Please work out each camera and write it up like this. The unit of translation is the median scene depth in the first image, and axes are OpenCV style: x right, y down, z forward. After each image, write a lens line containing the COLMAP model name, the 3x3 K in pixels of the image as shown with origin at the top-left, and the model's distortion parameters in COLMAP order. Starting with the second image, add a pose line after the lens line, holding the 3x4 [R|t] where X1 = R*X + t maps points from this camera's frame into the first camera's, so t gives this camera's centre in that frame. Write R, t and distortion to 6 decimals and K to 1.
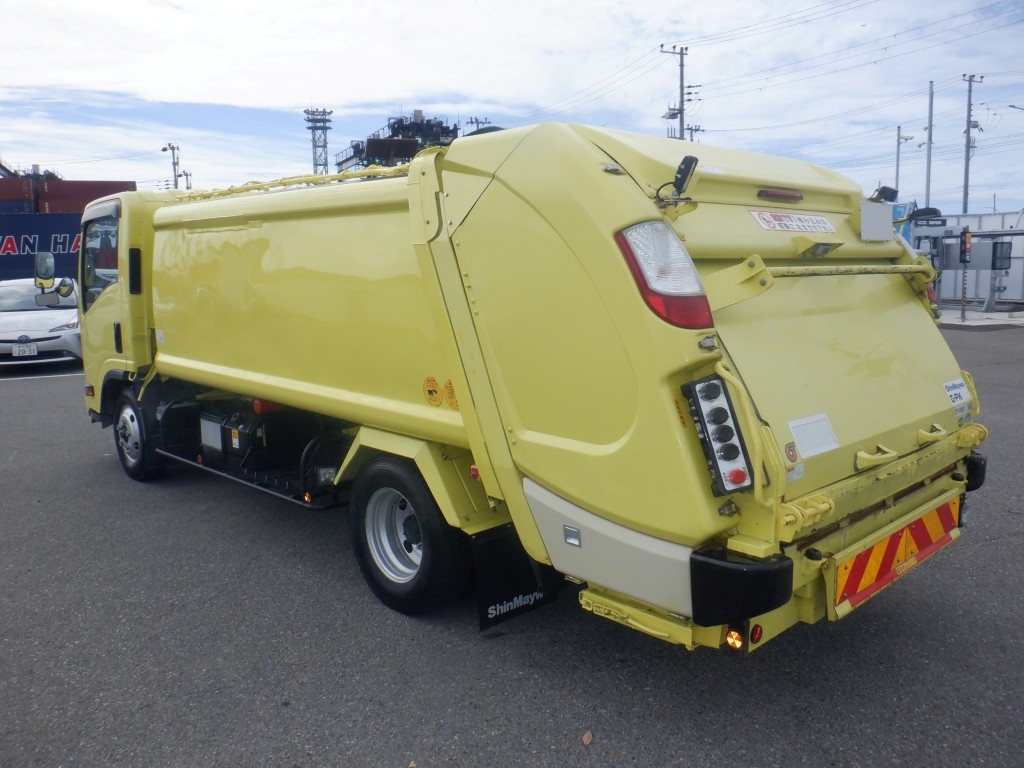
lens RADIAL K [[837.0, 0, 514.7], [0, 837.0, 379.7], [0, 0, 1]] dist [-0.007978, -0.038611]
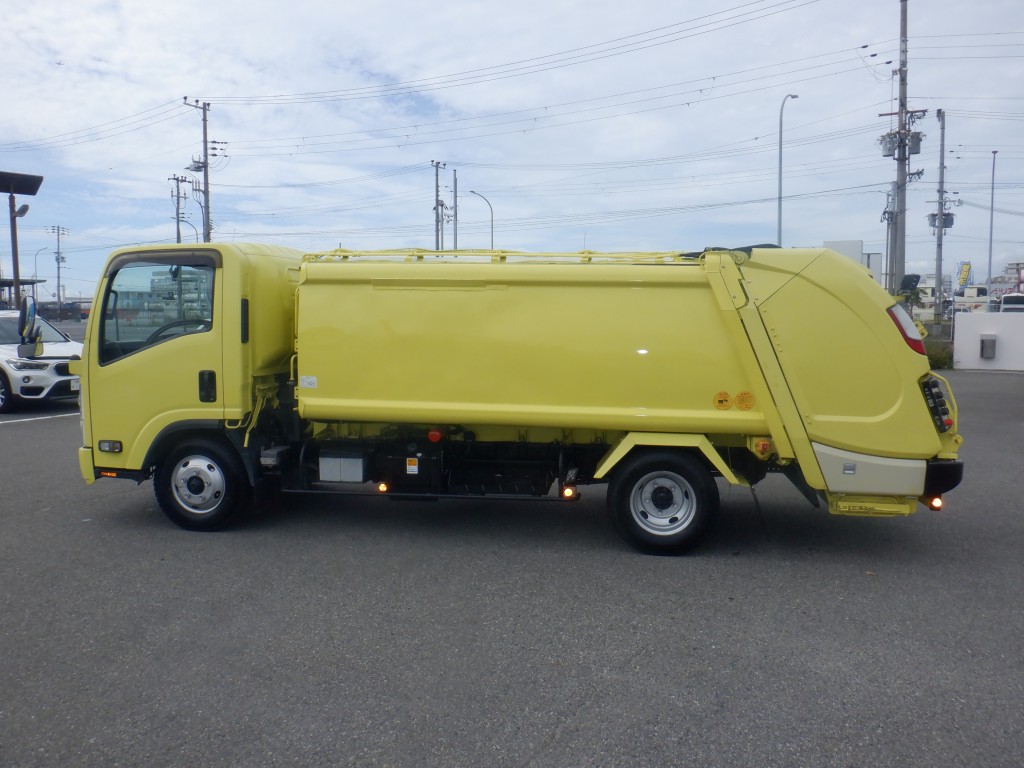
lens RADIAL K [[837.0, 0, 514.7], [0, 837.0, 379.7], [0, 0, 1]] dist [-0.007978, -0.038611]
pose [[0.791321, -0.029930, 0.610668, -0.129297], [0.067739, 0.996944, -0.038916, 0.000857], [-0.607637, 0.072161, 0.790930, -0.002387]]
